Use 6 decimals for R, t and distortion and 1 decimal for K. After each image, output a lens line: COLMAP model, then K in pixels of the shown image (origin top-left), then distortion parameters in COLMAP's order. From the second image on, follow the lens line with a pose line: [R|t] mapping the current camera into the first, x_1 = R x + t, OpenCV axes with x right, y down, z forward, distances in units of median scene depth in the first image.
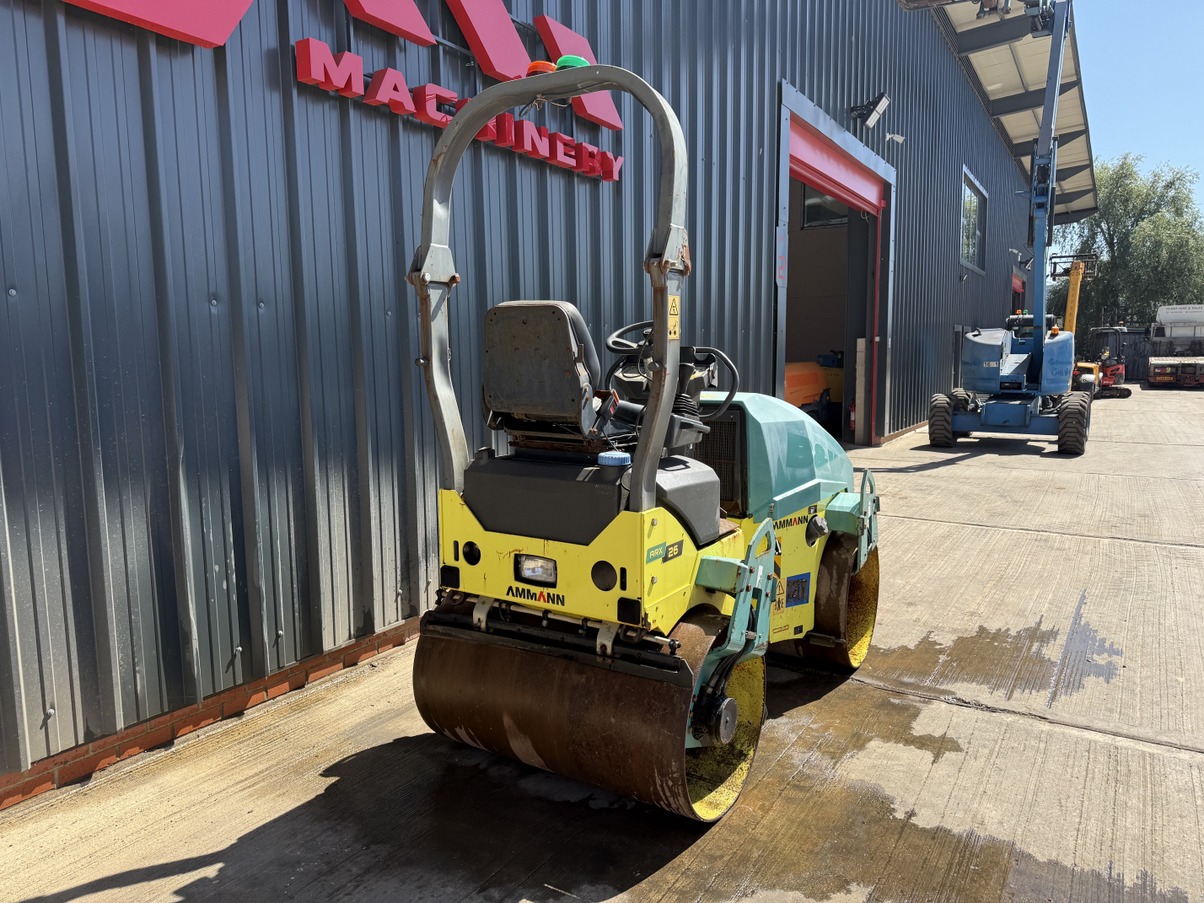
lens RADIAL K [[840.0, 0, 605.5], [0, 840.0, 450.1], [0, 0, 1]] dist [0.046835, -0.042721]
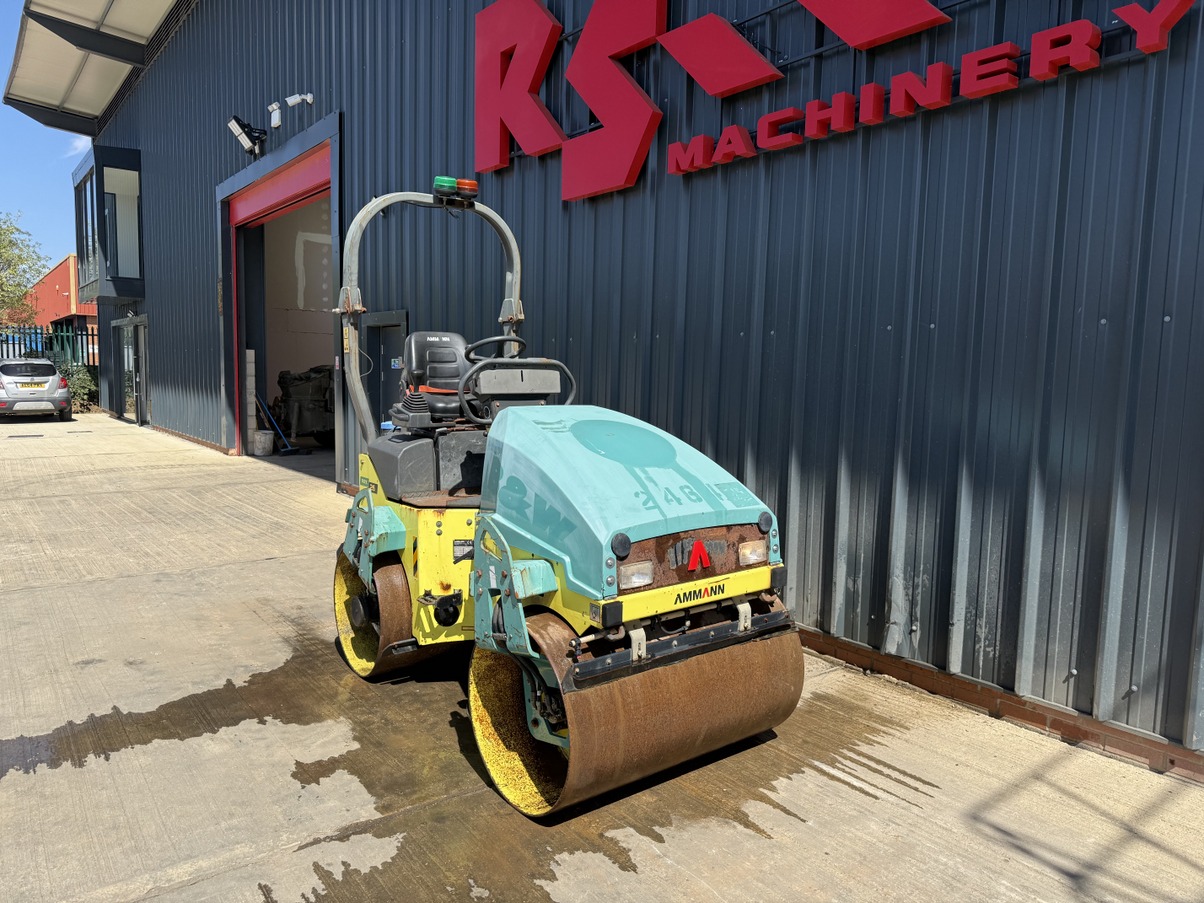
lens RADIAL K [[850.6, 0, 602.0], [0, 850.6, 451.5], [0, 0, 1]] dist [0.006206, 0.001701]
pose [[-0.359944, 0.079774, -0.929557, 0.846893], [-0.125164, 0.983202, 0.132844, -0.126506], [0.924540, 0.164163, -0.343913, 1.174089]]
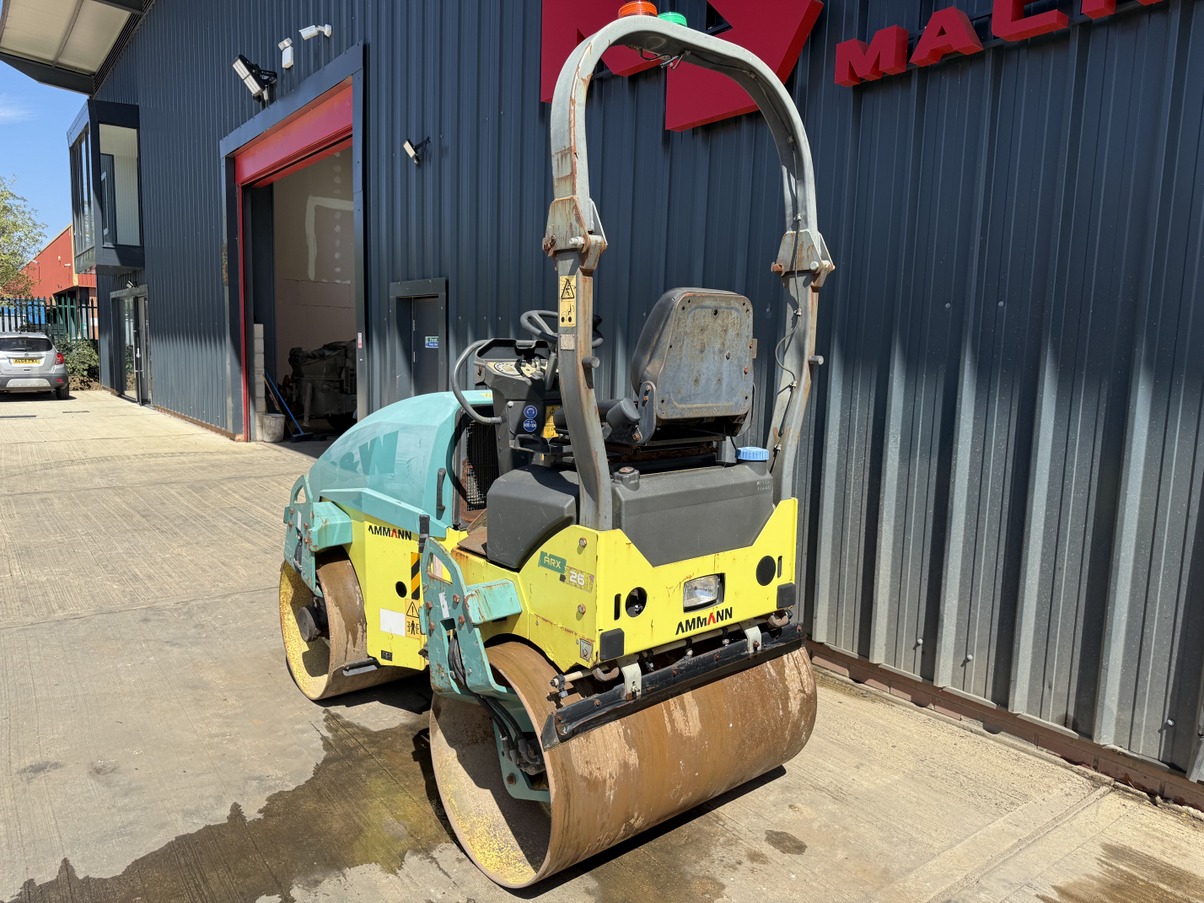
lens RADIAL K [[841.1, 0, 593.4], [0, 841.1, 448.3], [0, 0, 1]] dist [0.001815, -0.000803]
pose [[-0.370751, 0.101873, -0.923128, 0.606196], [-0.130036, 0.978481, 0.160207, -0.107242], [0.919584, 0.179437, -0.349525, 0.938715]]
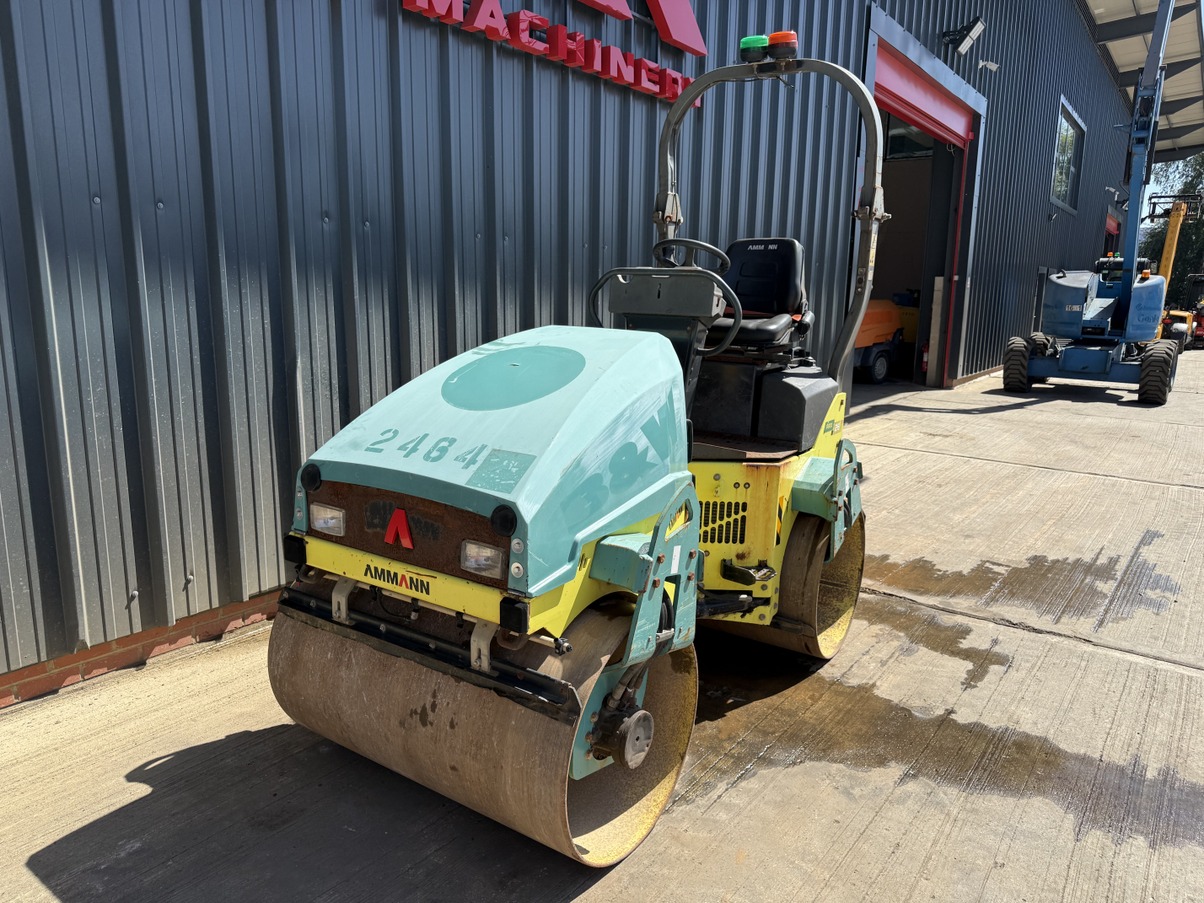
lens RADIAL K [[850.6, 0, 602.0], [0, 850.6, 451.5], [0, 0, 1]] dist [0.006206, 0.001701]
pose [[0.996503, 0.042137, -0.072150, -0.013601], [-0.036490, 0.996296, 0.077864, 0.017802], [0.075164, -0.074959, 0.994350, -0.061387]]
